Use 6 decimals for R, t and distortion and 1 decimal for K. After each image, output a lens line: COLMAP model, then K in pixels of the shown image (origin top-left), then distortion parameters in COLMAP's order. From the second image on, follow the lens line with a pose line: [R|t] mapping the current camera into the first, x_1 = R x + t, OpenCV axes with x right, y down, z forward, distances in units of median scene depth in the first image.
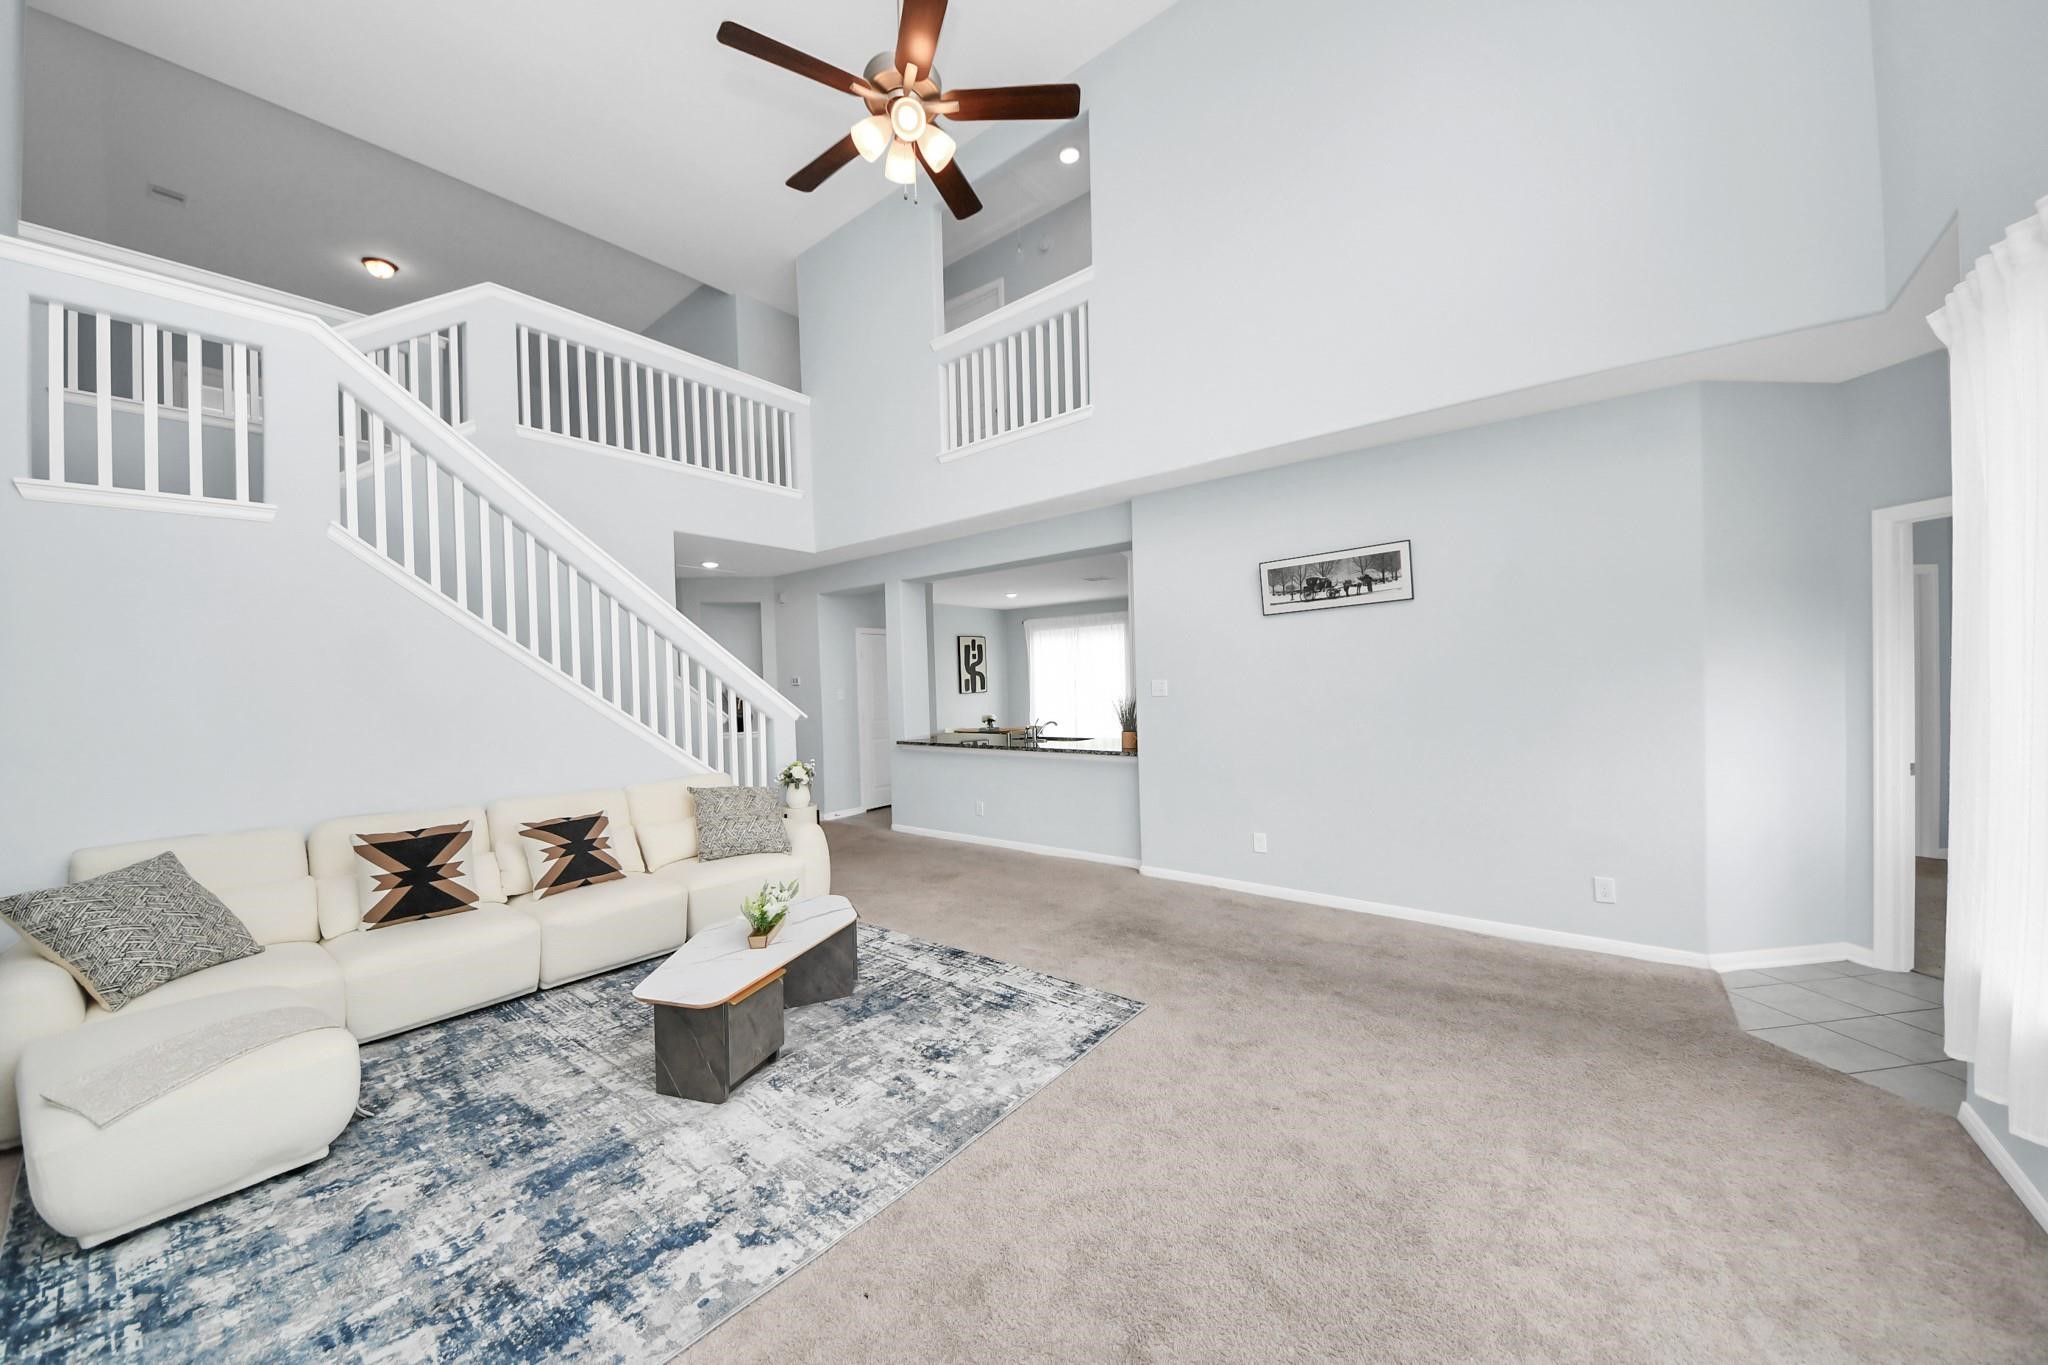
lens RADIAL K [[712.6, 0, 1021.0], [0, 712.6, 682.0], [0, 0, 1]] dist [-0.000031, -0.008914]
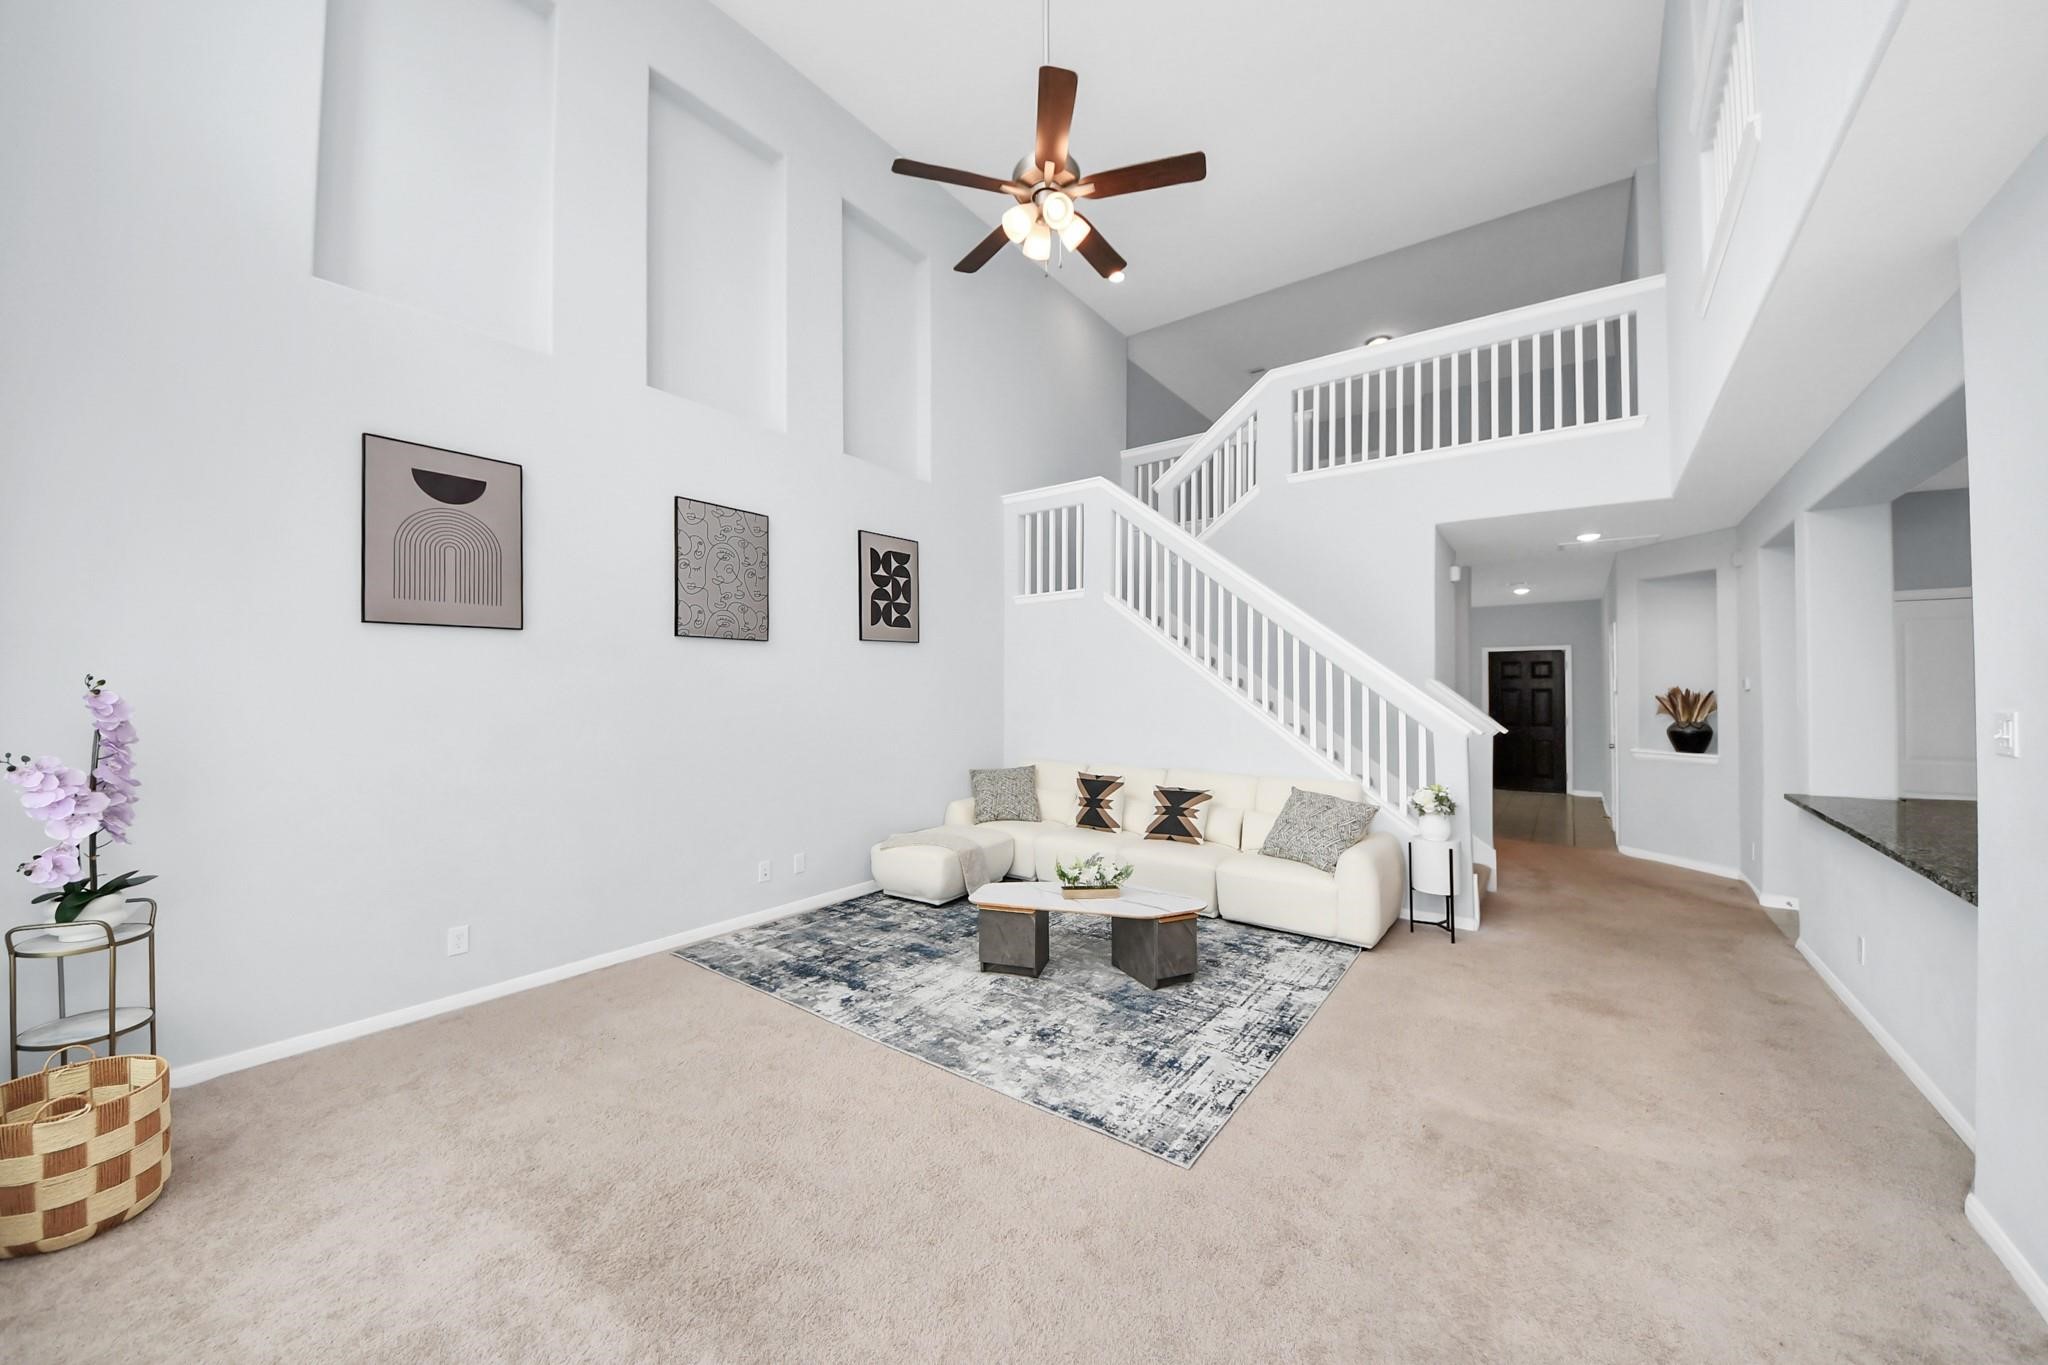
lens RADIAL K [[735.7, 0, 1020.8], [0, 735.7, 686.9], [0, 0, 1]] dist [0.059721, -0.033330]
pose [[0.037796, 0.023229, -0.999015, 1.079208], [-0.002221, 0.999729, 0.023161, -0.045815], [0.999283, 0.001344, 0.037838, 0.969268]]
